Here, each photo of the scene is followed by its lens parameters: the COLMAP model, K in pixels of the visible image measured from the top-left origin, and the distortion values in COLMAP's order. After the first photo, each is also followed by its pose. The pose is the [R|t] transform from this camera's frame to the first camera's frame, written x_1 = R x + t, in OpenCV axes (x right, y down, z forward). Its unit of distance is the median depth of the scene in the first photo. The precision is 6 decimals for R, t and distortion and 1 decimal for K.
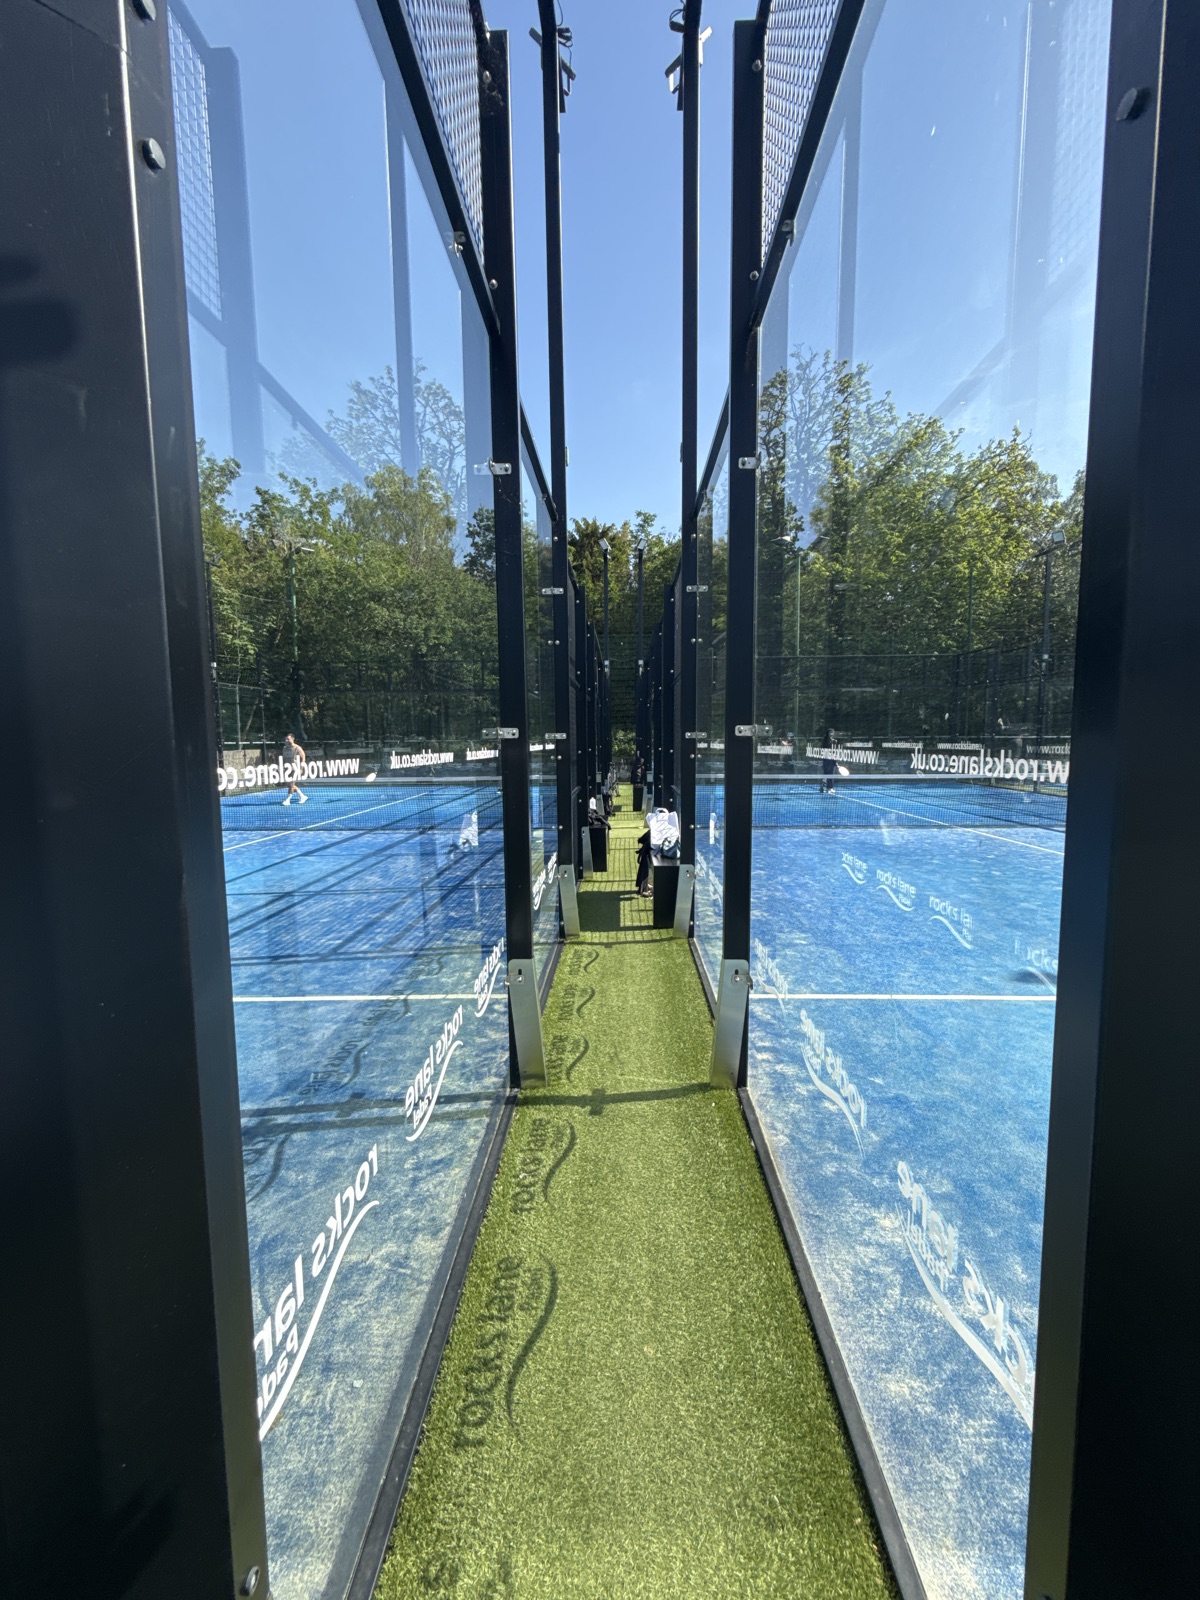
lens RADIAL K [[634.5, 0, 604.0], [0, 634.5, 800.6], [0, 0, 1]] dist [0.002738, -0.000301]
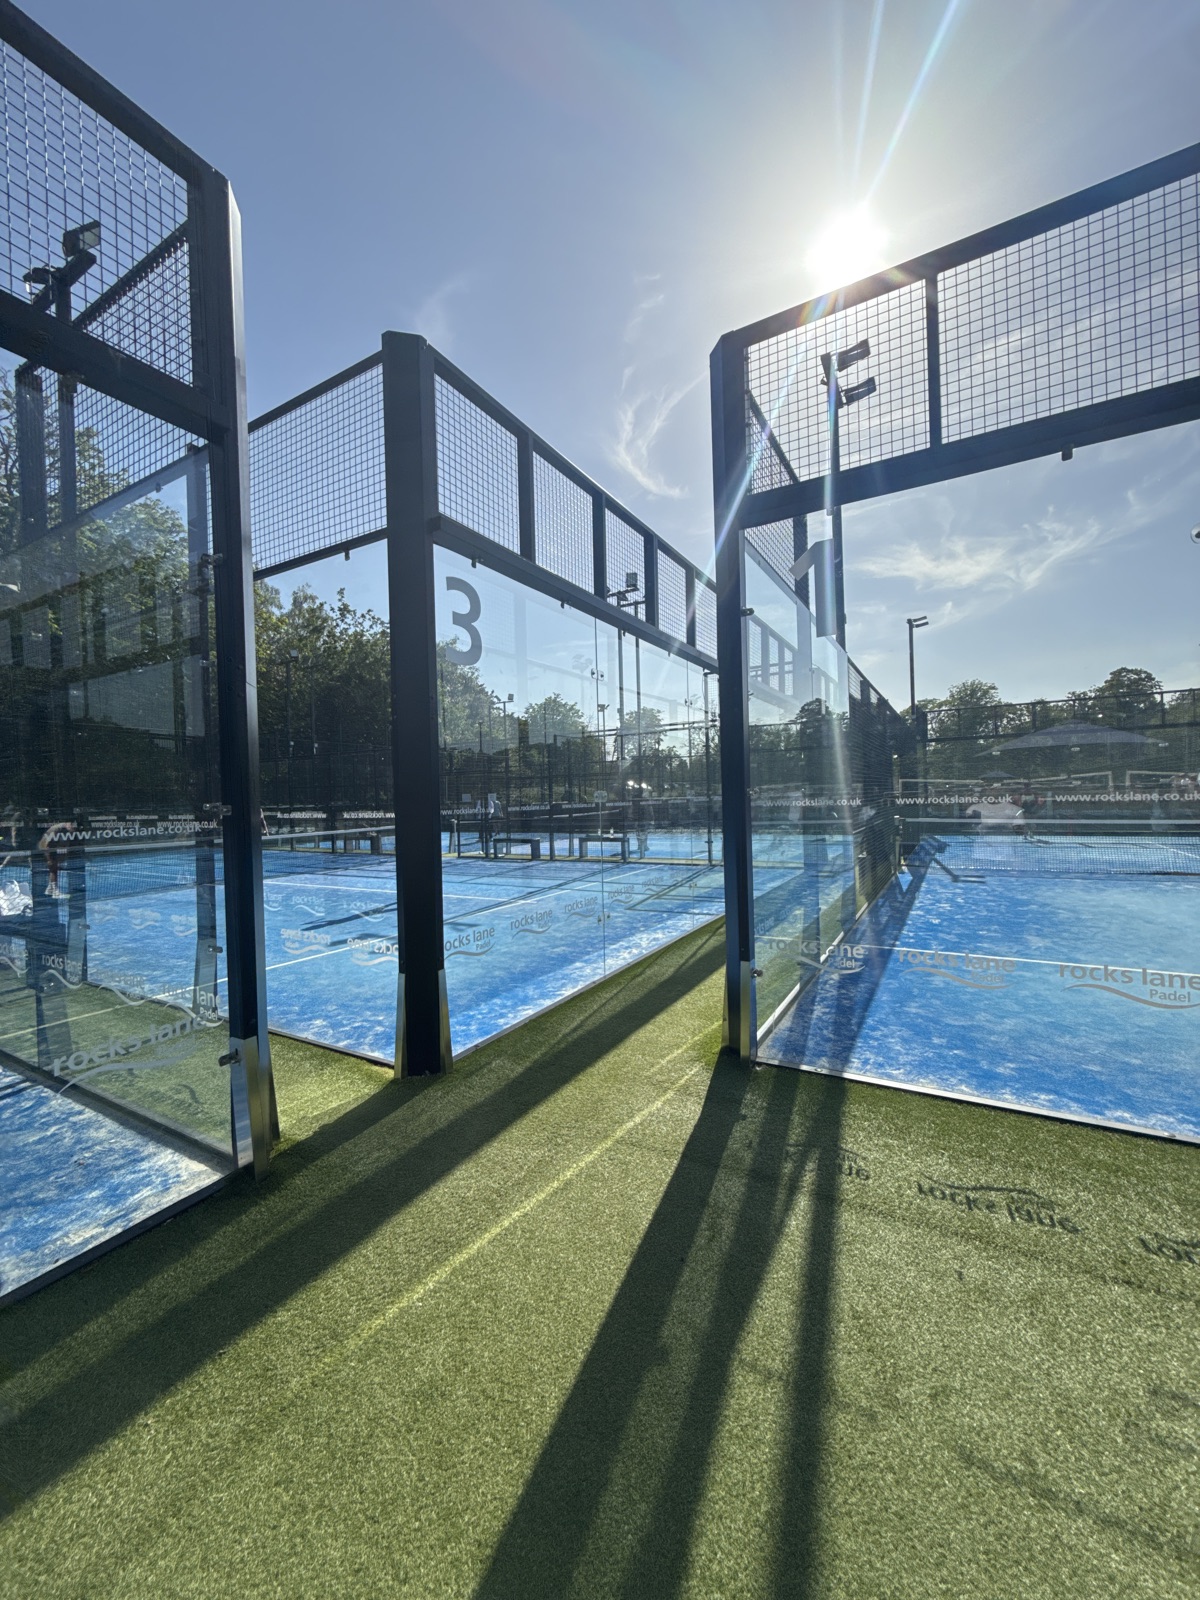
lens RADIAL K [[634.5, 0, 599.2], [0, 634.5, 798.1], [0, 0, 1]] dist [0.002738, -0.000301]
pose [[0.480756, -0.007923, 0.876819, -0.895143], [0.109161, 0.992721, -0.050882, 0.091989], [-0.870033, 0.120176, 0.478121, -0.880953]]
